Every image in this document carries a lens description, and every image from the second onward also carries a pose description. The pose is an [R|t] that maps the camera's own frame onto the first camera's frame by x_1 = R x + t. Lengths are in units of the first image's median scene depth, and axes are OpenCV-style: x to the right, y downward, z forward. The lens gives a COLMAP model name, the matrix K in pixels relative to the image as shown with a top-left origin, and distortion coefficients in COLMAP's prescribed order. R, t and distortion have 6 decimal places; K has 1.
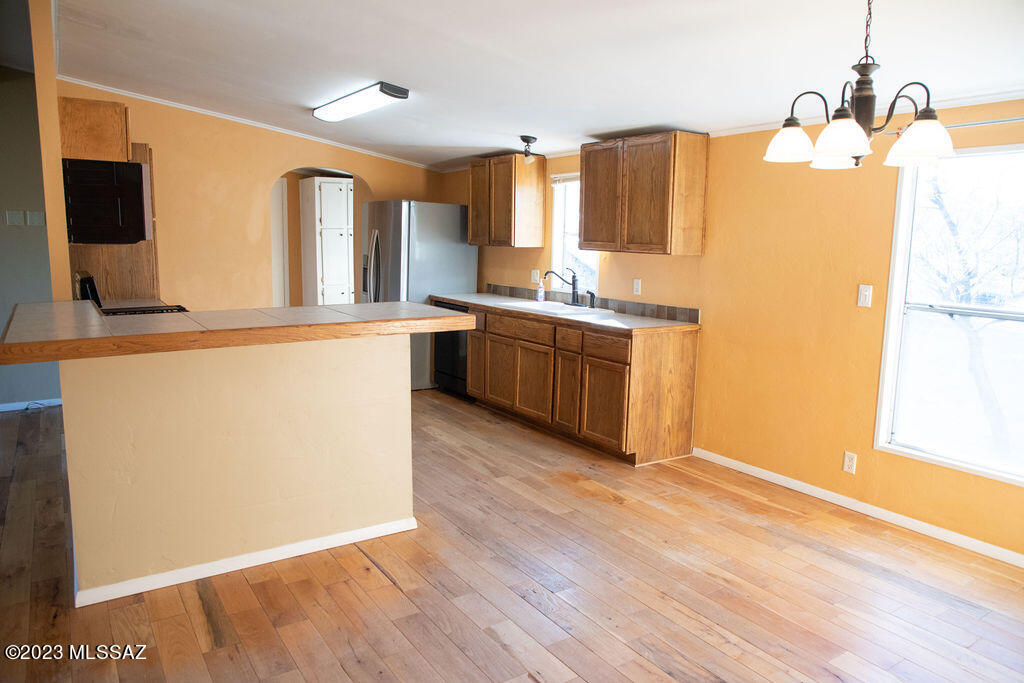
lens RADIAL K [[690.4, 0, 515.8], [0, 690.4, 340.1], [0, 0, 1]] dist [-0.082745, 0.040554]
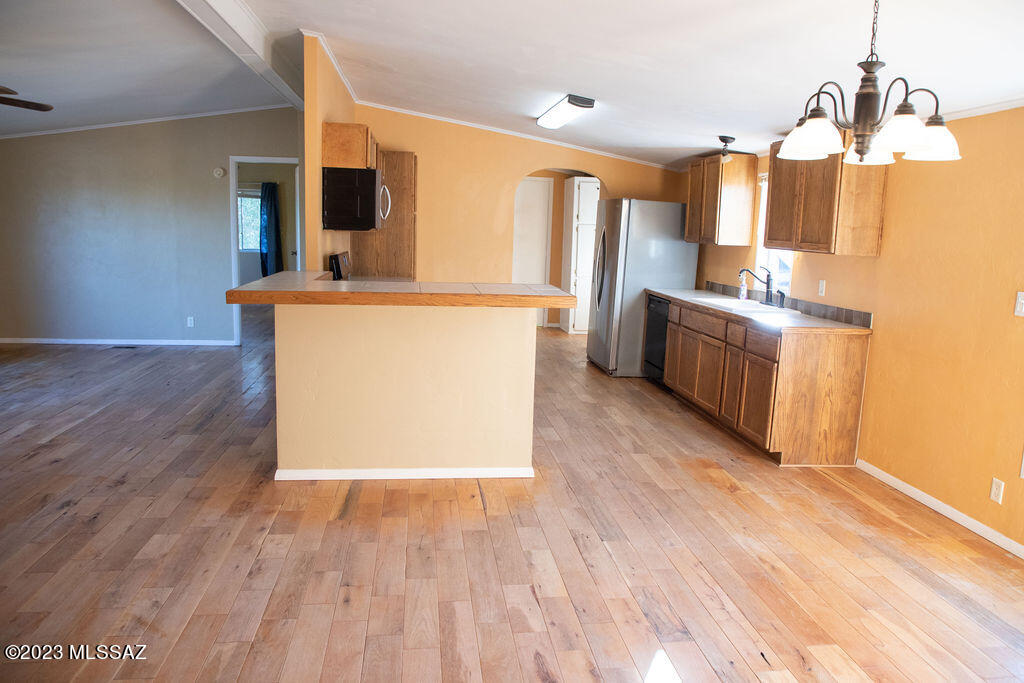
lens RADIAL K [[706.6, 0, 517.1], [0, 706.6, 338.9], [0, 0, 1]] dist [-0.074489, 0.003656]
pose [[0.894326, 0.081681, -0.439898, 0.263797], [-0.083896, 0.996370, 0.014444, 0.018394], [0.439481, 0.023987, 0.897932, -0.077825]]
